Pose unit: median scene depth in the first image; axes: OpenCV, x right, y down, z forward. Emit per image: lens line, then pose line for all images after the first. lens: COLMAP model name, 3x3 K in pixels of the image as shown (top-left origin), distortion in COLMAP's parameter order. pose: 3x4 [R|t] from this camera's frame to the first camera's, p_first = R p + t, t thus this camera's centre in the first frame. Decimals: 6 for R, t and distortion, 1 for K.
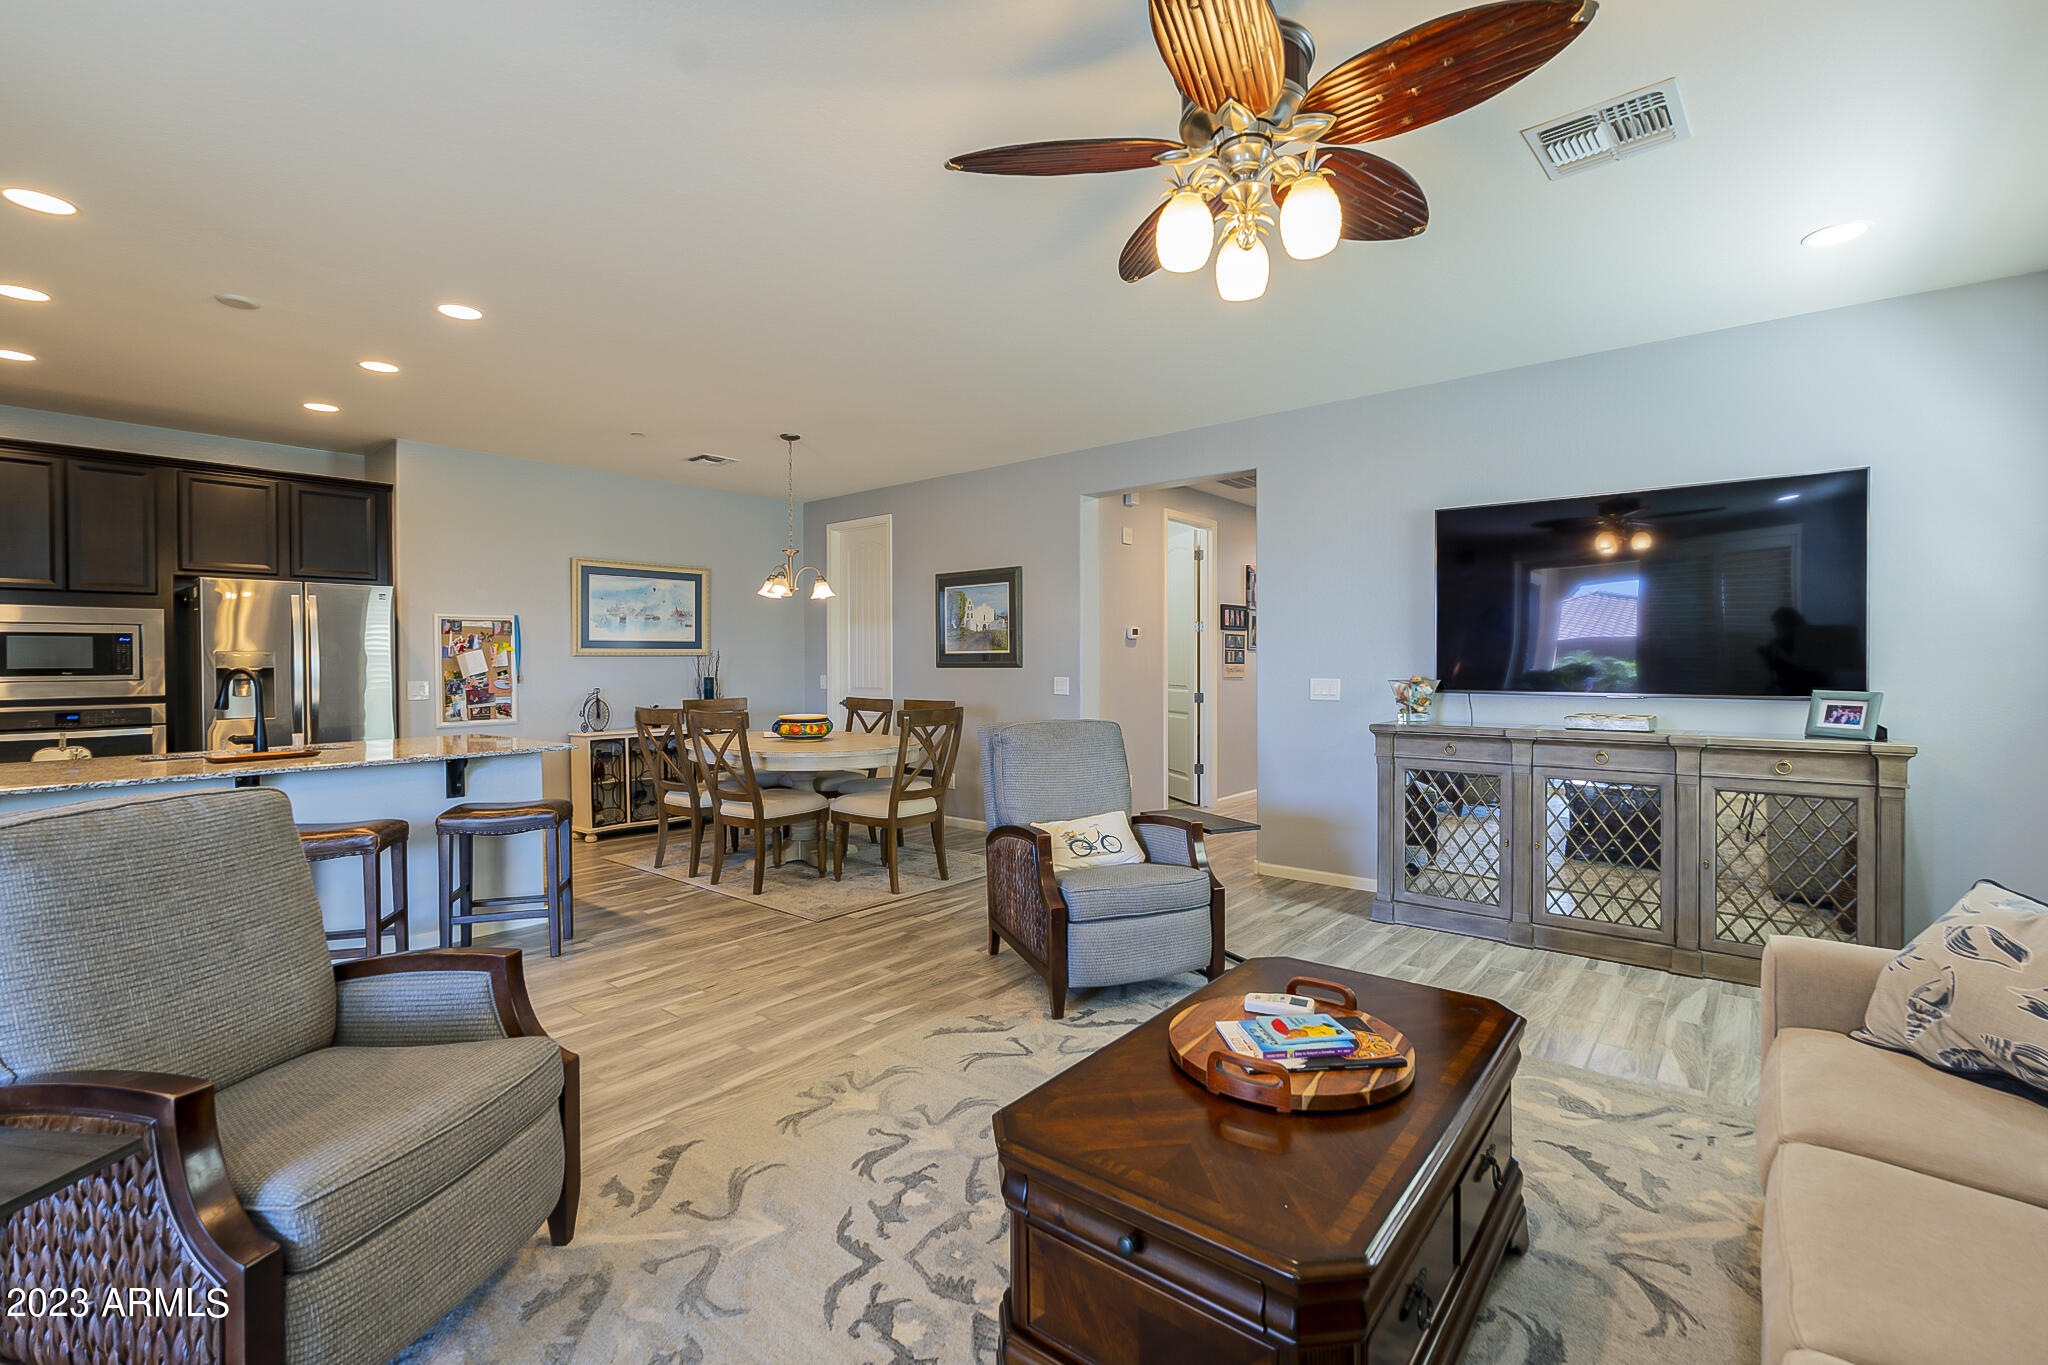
lens RADIAL K [[902.0, 0, 1019.9], [0, 902.0, 668.1], [0, 0, 1]] dist [-0.002833, -0.000223]
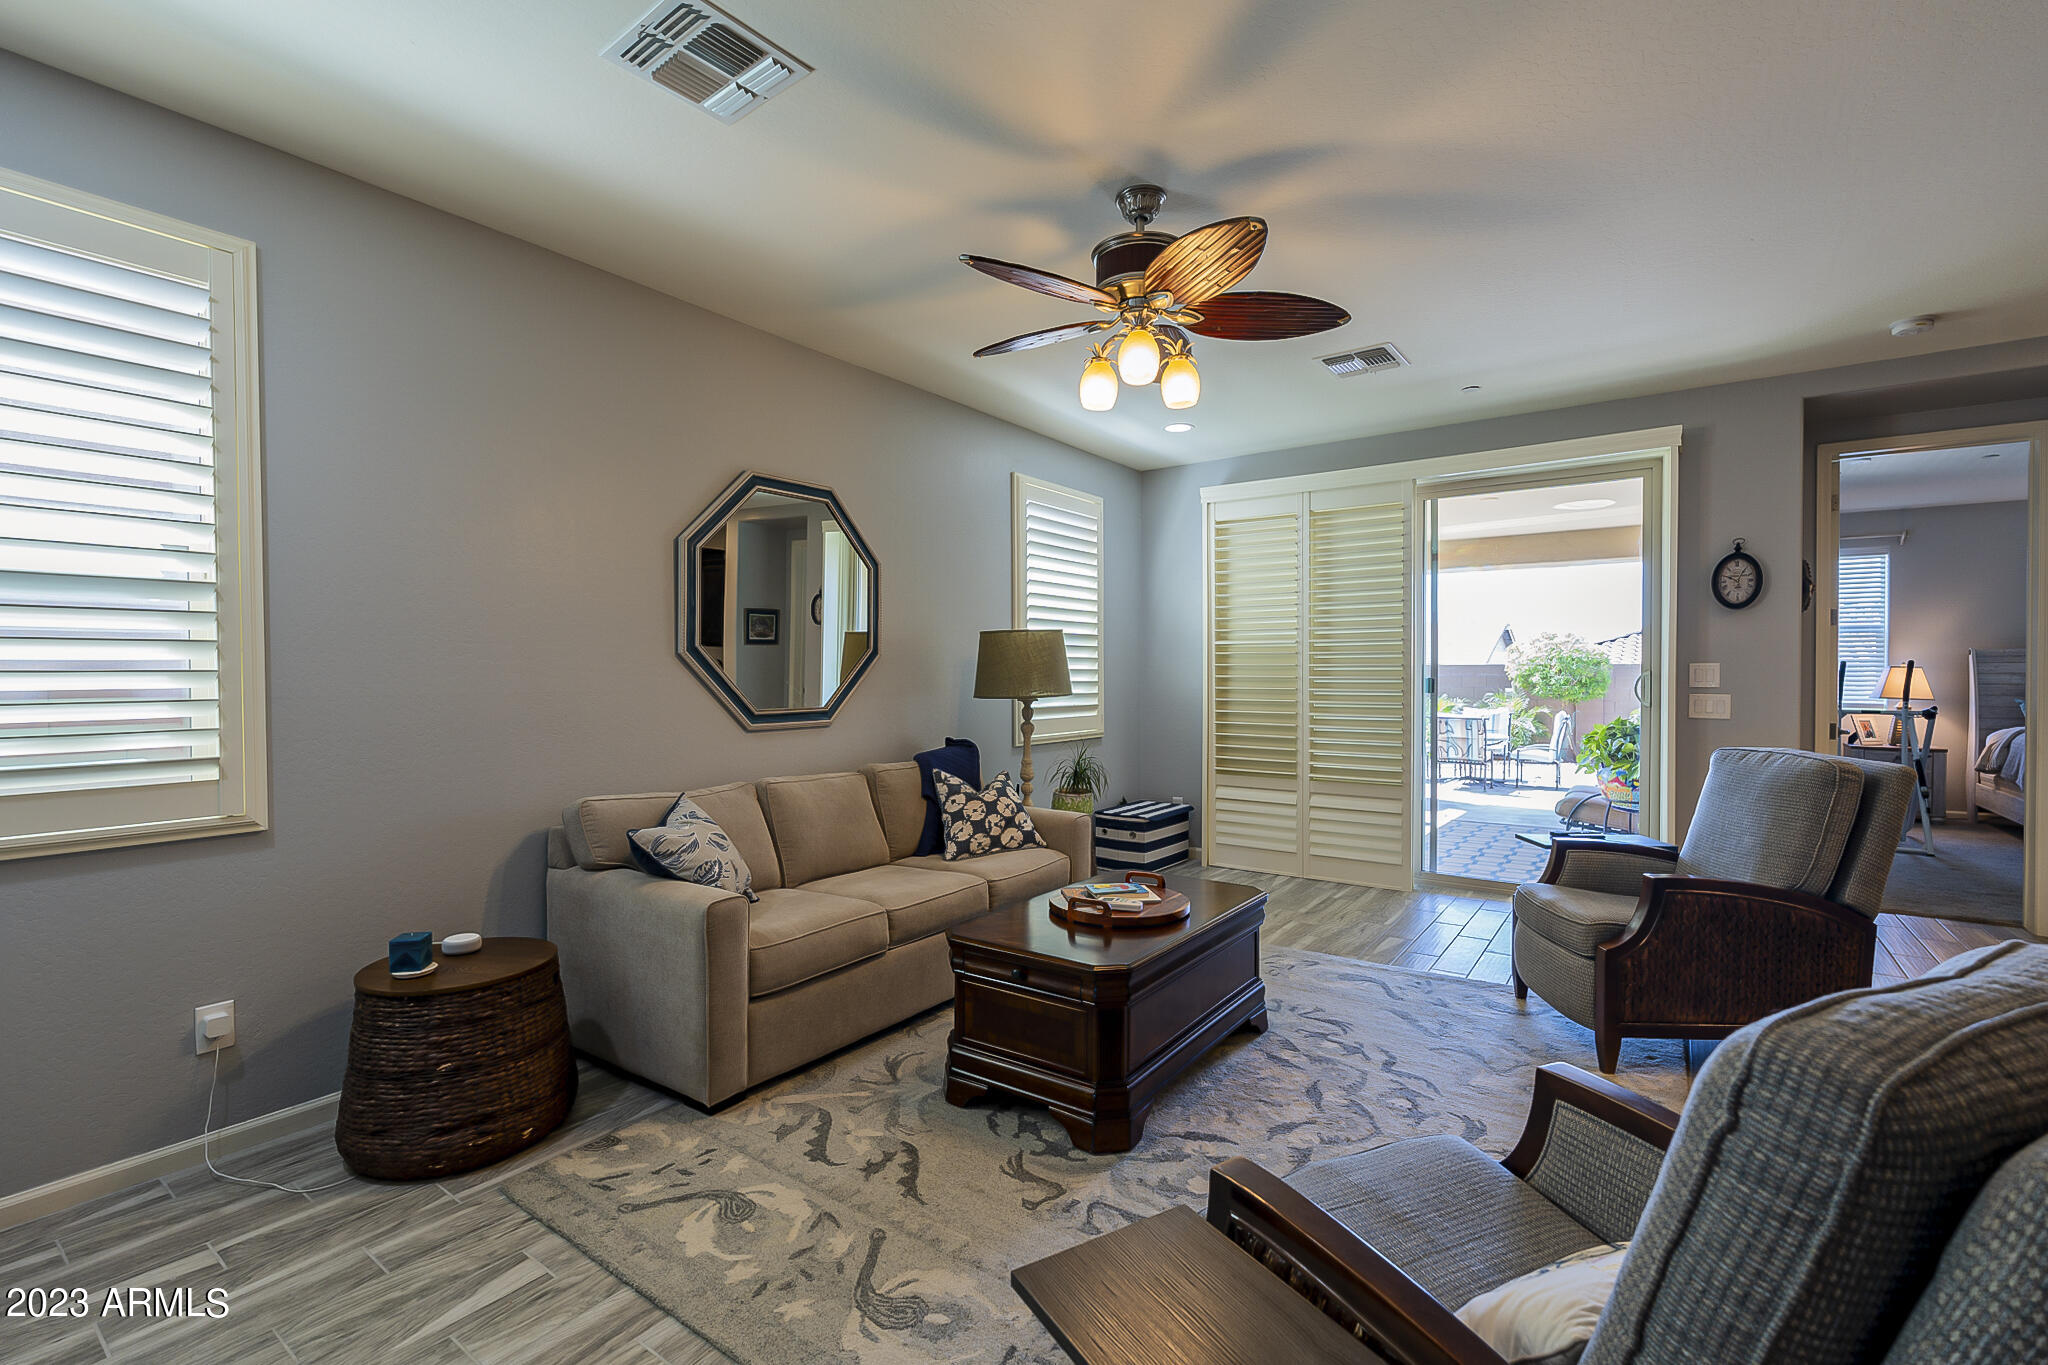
lens RADIAL K [[902.0, 0, 1031.2], [0, 902.0, 678.0], [0, 0, 1]] dist [-0.002833, -0.000223]
pose [[-0.997103, 0.006842, -0.075759, 0.184201], [0.005689, 0.999865, 0.015420, -0.008637], [0.075854, 0.014944, -0.997007, 0.837059]]
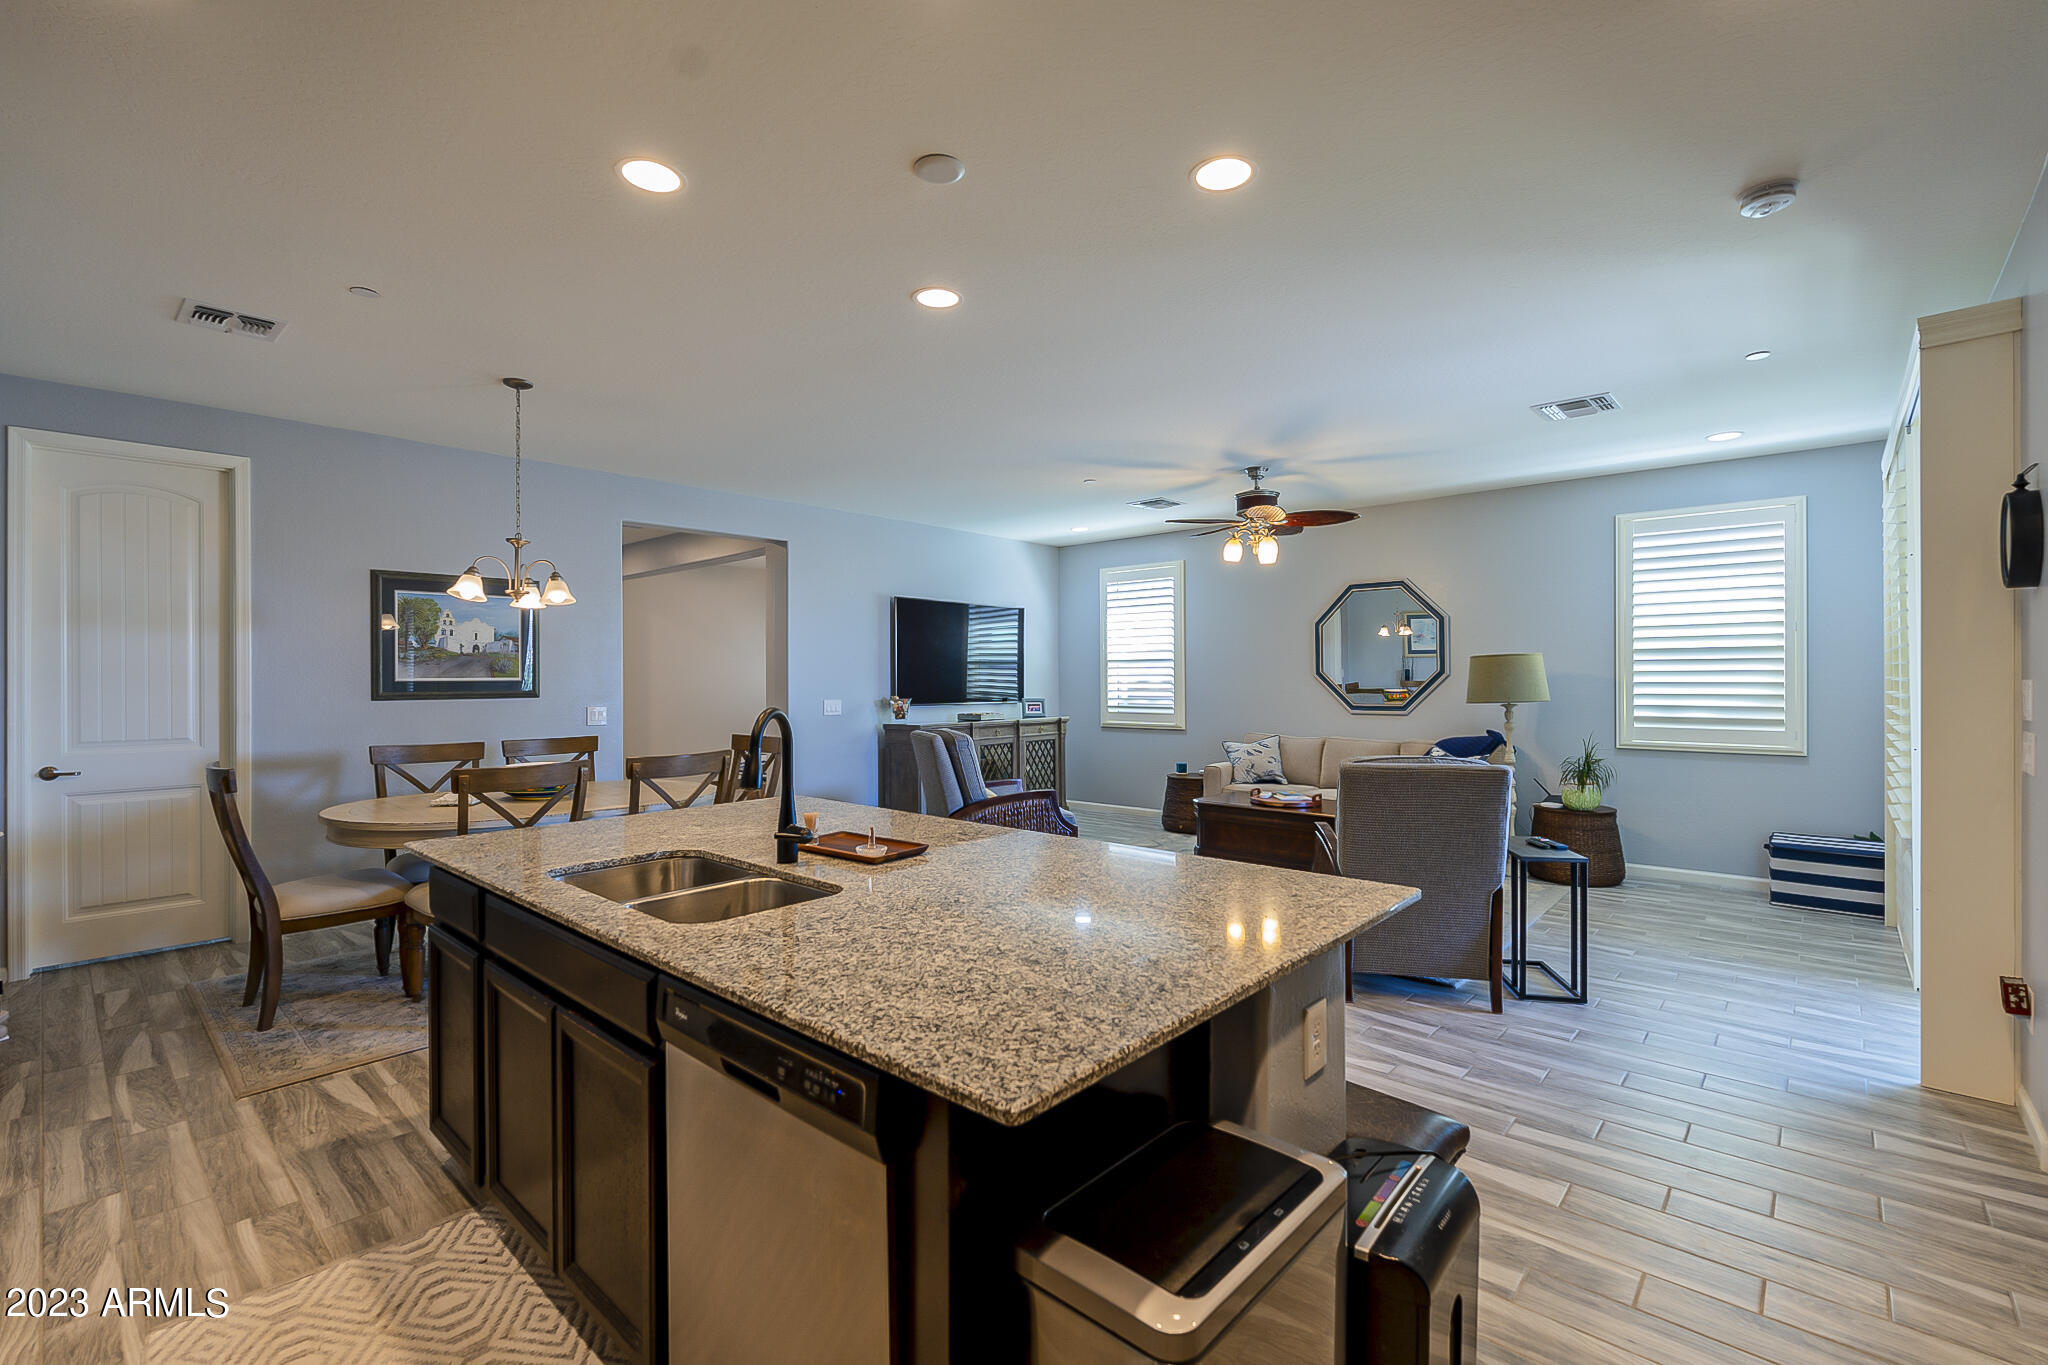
lens RADIAL K [[902.0, 0, 1027.2], [0, 902.0, 680.3], [0, 0, 1]] dist [-0.002833, -0.000223]
pose [[0.029669, 0.002655, 0.999556, -0.999910], [0.012139, 0.999922, -0.003016, -0.010620], [-0.999486, 0.012224, 0.029634, 0.592121]]
